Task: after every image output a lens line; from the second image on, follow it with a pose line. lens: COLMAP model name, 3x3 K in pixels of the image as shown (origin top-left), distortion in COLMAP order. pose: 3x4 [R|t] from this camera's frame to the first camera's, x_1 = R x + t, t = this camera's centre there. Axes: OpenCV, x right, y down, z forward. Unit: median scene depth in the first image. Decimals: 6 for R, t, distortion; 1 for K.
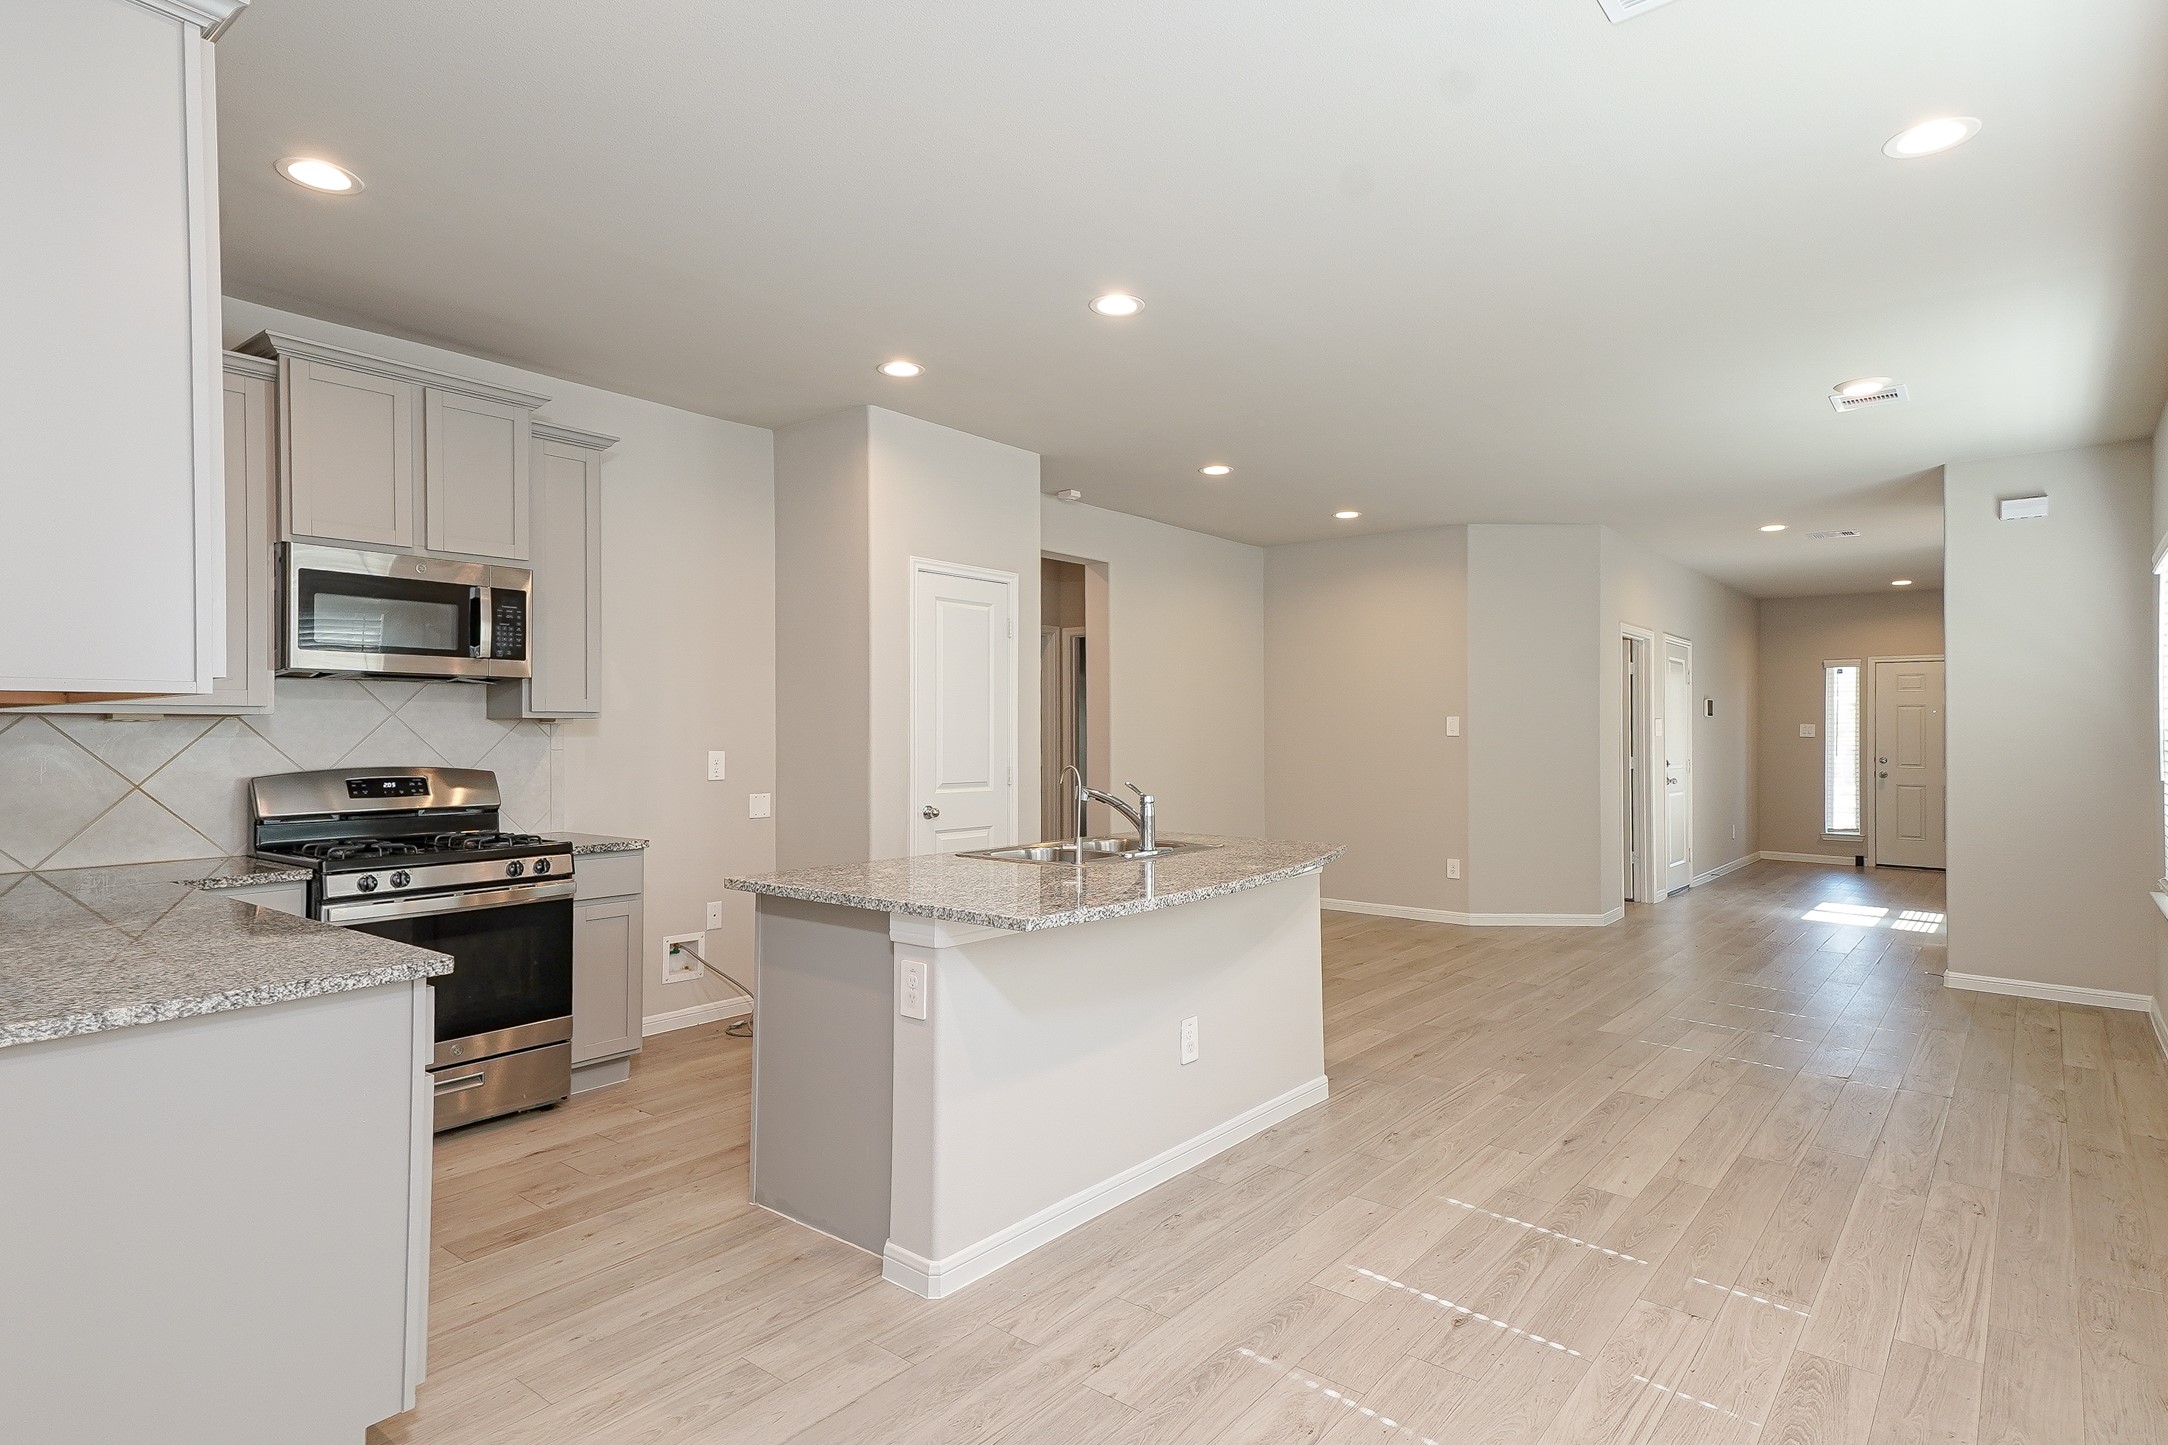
lens RADIAL K [[1133.6, 0, 1070.8], [0, 1133.6, 721.2], [0, 0, 1]] dist [0.057353, -0.006251]
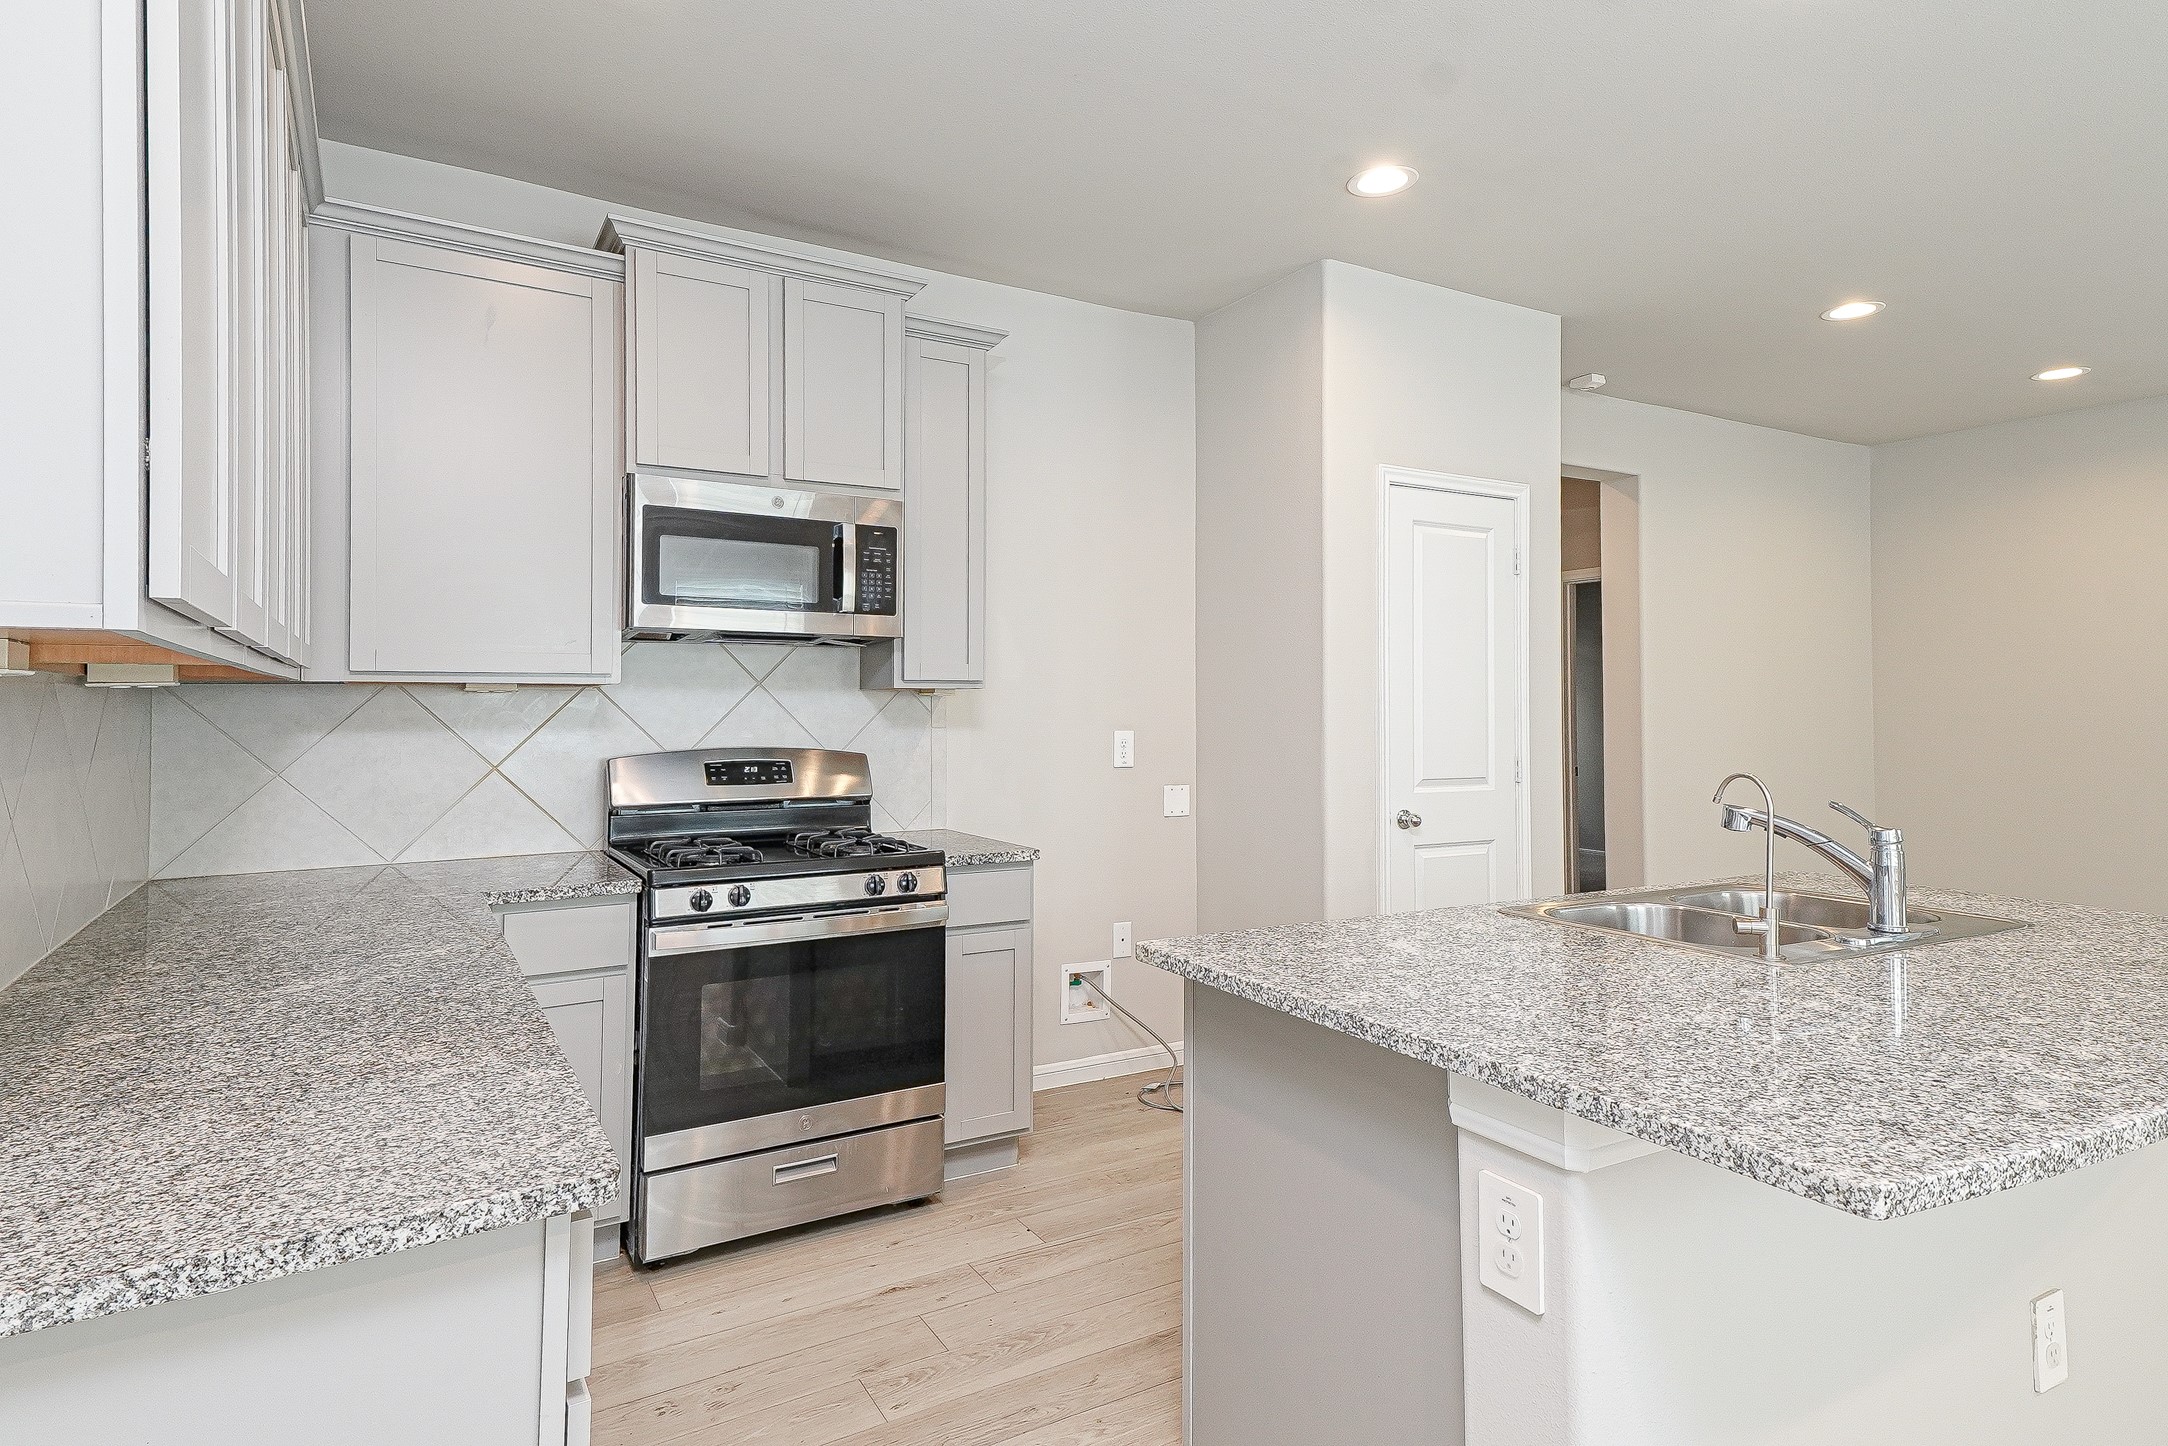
lens RADIAL K [[1133.6, 0, 1054.3], [0, 1133.6, 689.2], [0, 0, 1]] dist [0.057353, -0.006251]
pose [[0.934712, -0.001874, -0.355401, -0.092170], [0.000077, 0.999987, -0.005070, 0.001636], [0.355406, 0.004711, 0.934700, 0.298472]]
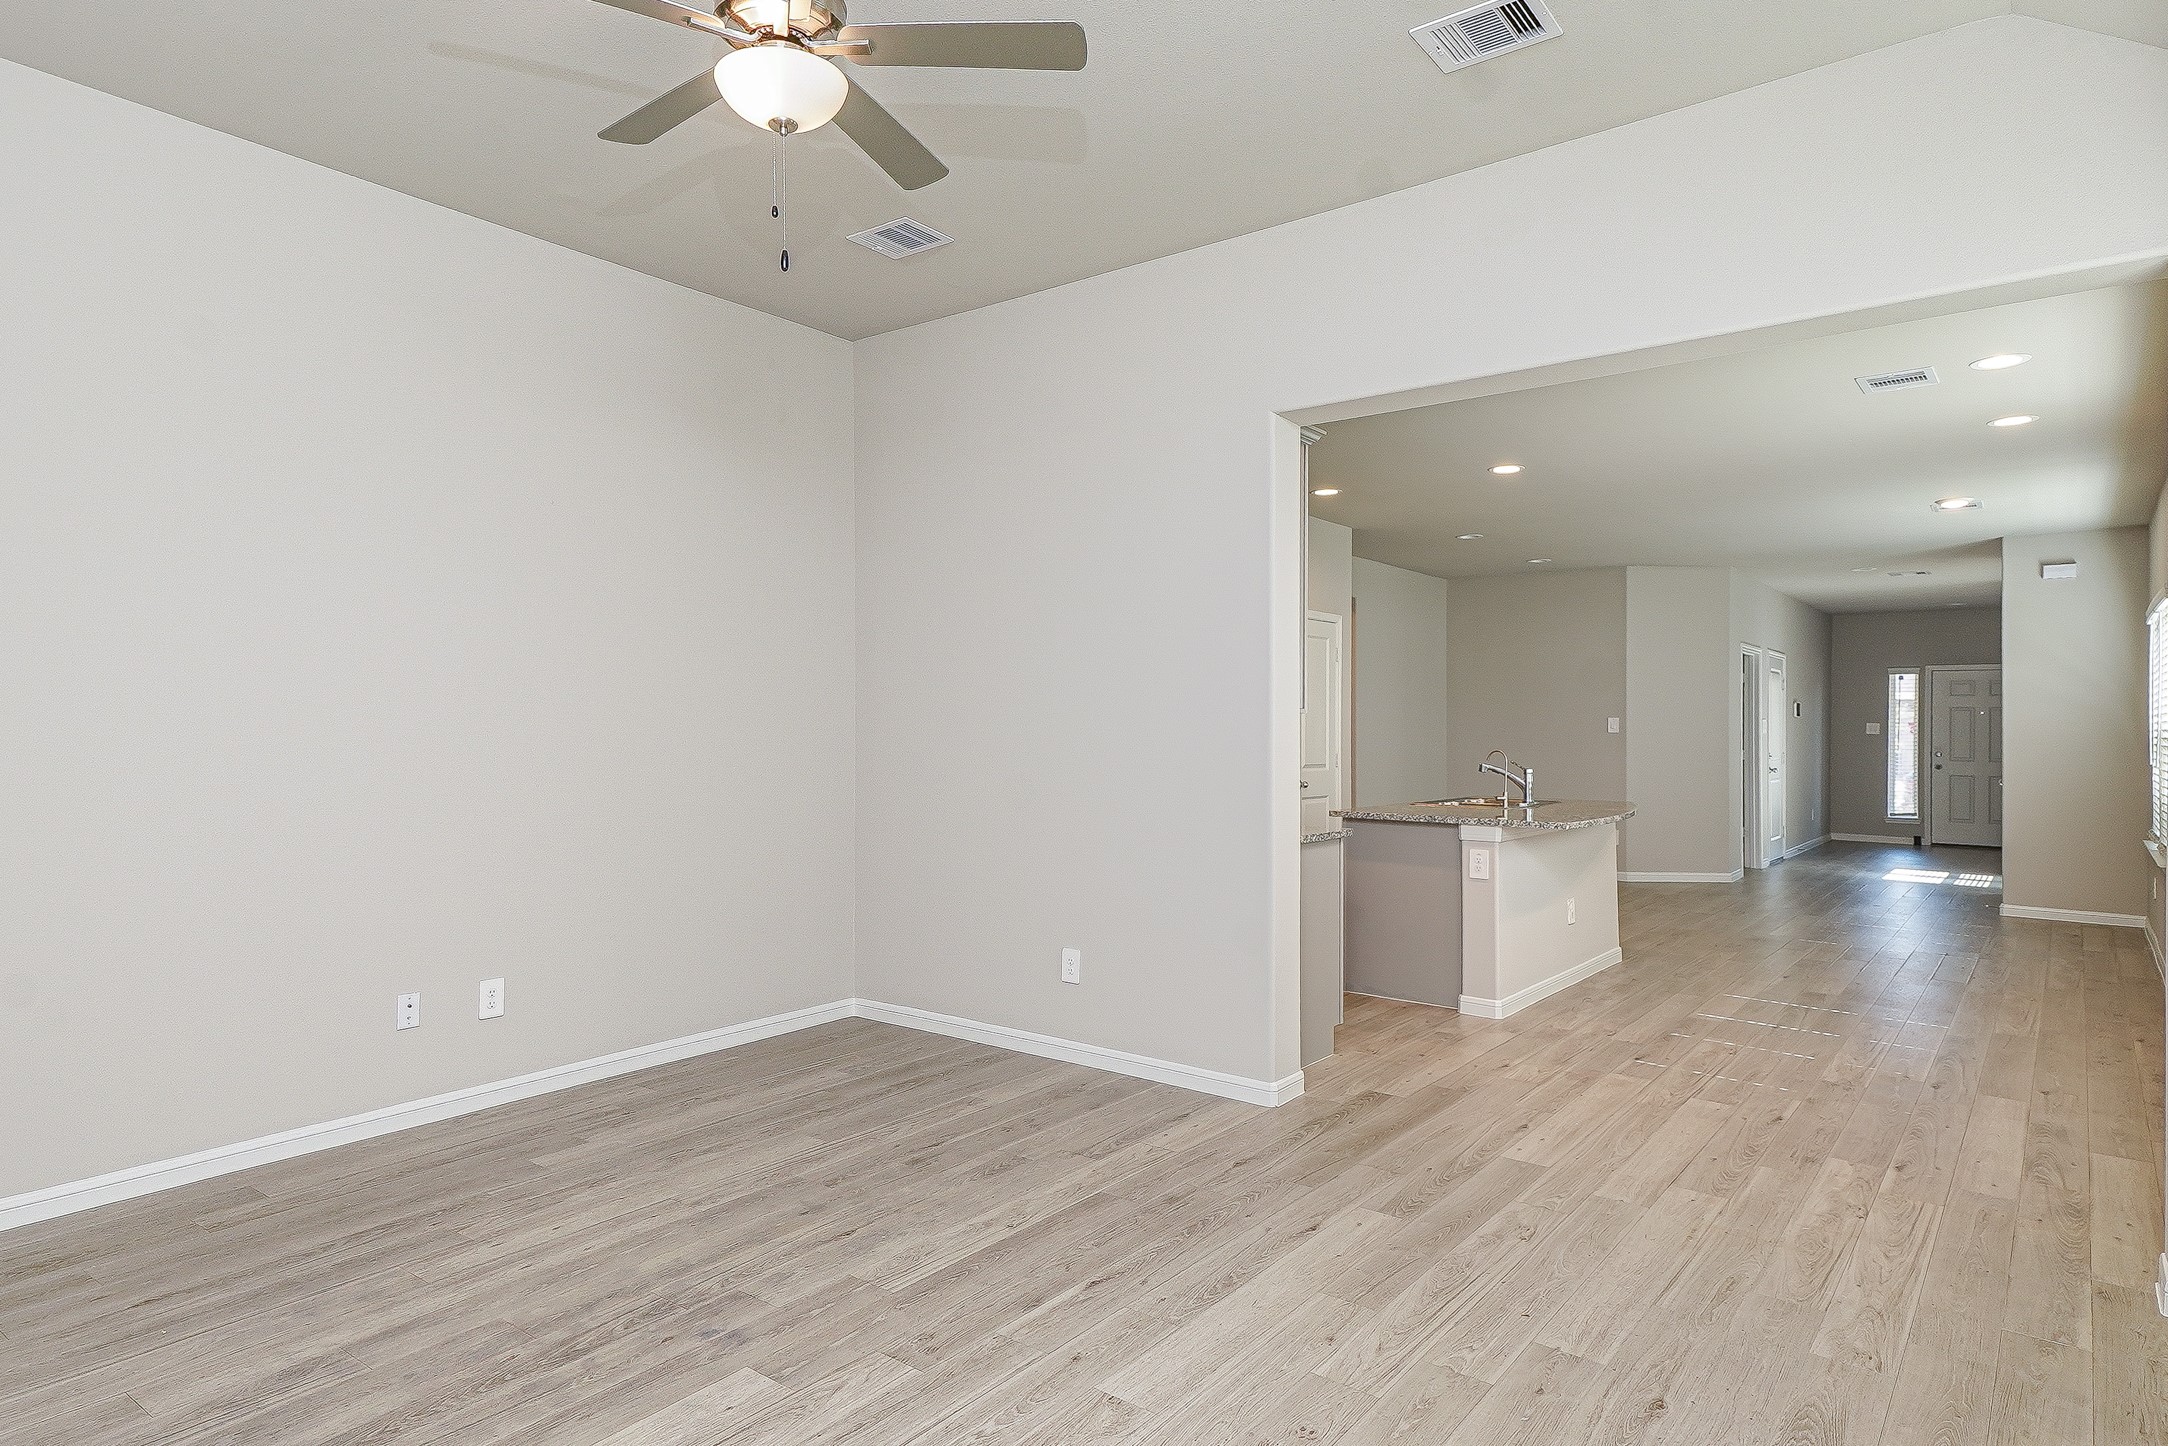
lens RADIAL K [[1246.1, 0, 1052.8], [0, 1246.1, 722.7], [0, 0, 1]] dist [0.058231, -0.002069]
pose [[0.999757, 0.002020, 0.021938, -0.575600], [-0.002134, 0.999985, 0.005139, -0.007654], [-0.021928, -0.005184, 0.999746, -0.698922]]
